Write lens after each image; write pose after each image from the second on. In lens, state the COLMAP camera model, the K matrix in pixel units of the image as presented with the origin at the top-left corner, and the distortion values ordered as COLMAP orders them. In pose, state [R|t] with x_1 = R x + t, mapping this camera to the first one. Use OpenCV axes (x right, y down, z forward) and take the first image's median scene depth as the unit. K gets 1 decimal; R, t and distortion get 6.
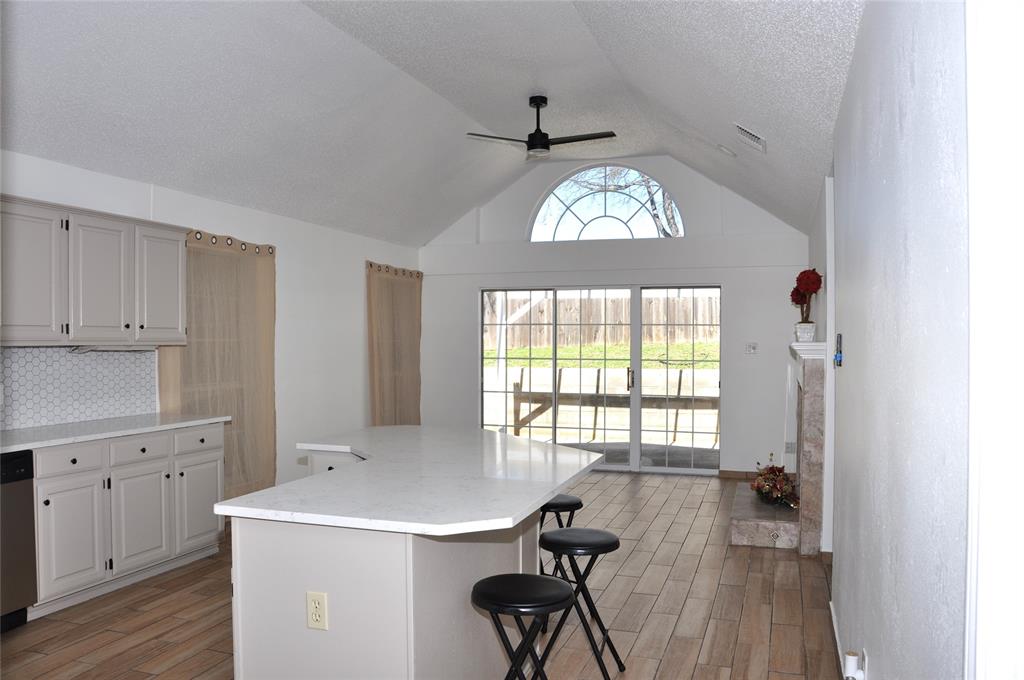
lens RADIAL K [[797.9, 0, 512.0], [0, 797.9, 340.0], [0, 0, 1]] dist [-0.165822, 0.124004]
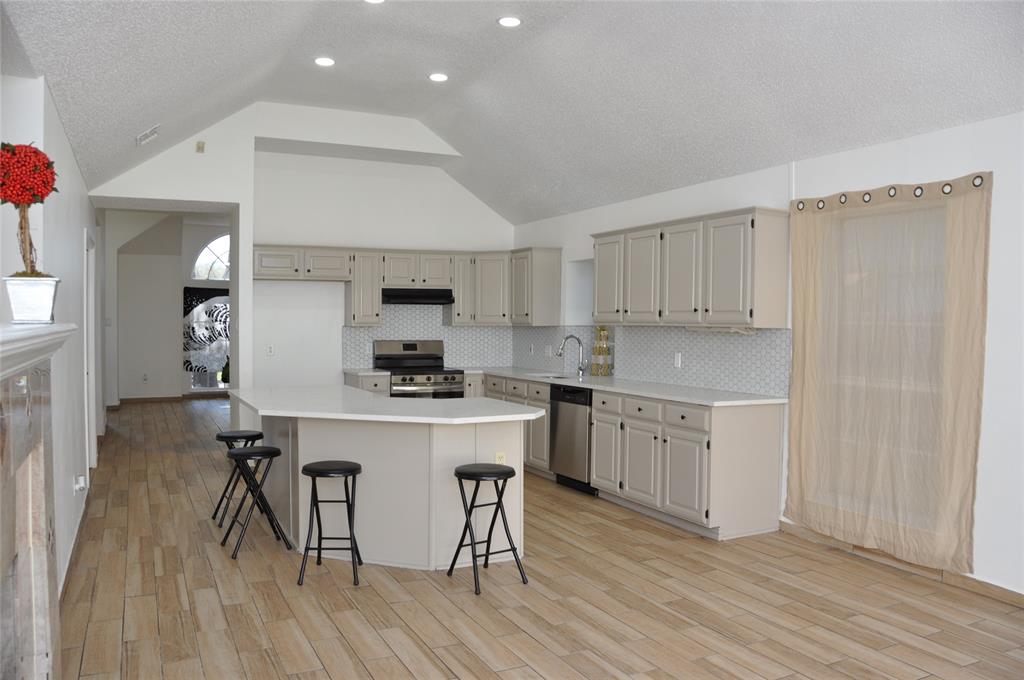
lens RADIAL K [[797.9, 0, 512.0], [0, 797.9, 340.0], [0, 0, 1]] dist [-0.165822, 0.124004]
pose [[-0.708508, 0.012887, -0.705585, 0.618066], [-0.006841, 0.999661, 0.025127, -0.001203], [0.705670, 0.022630, -0.708179, 1.883827]]
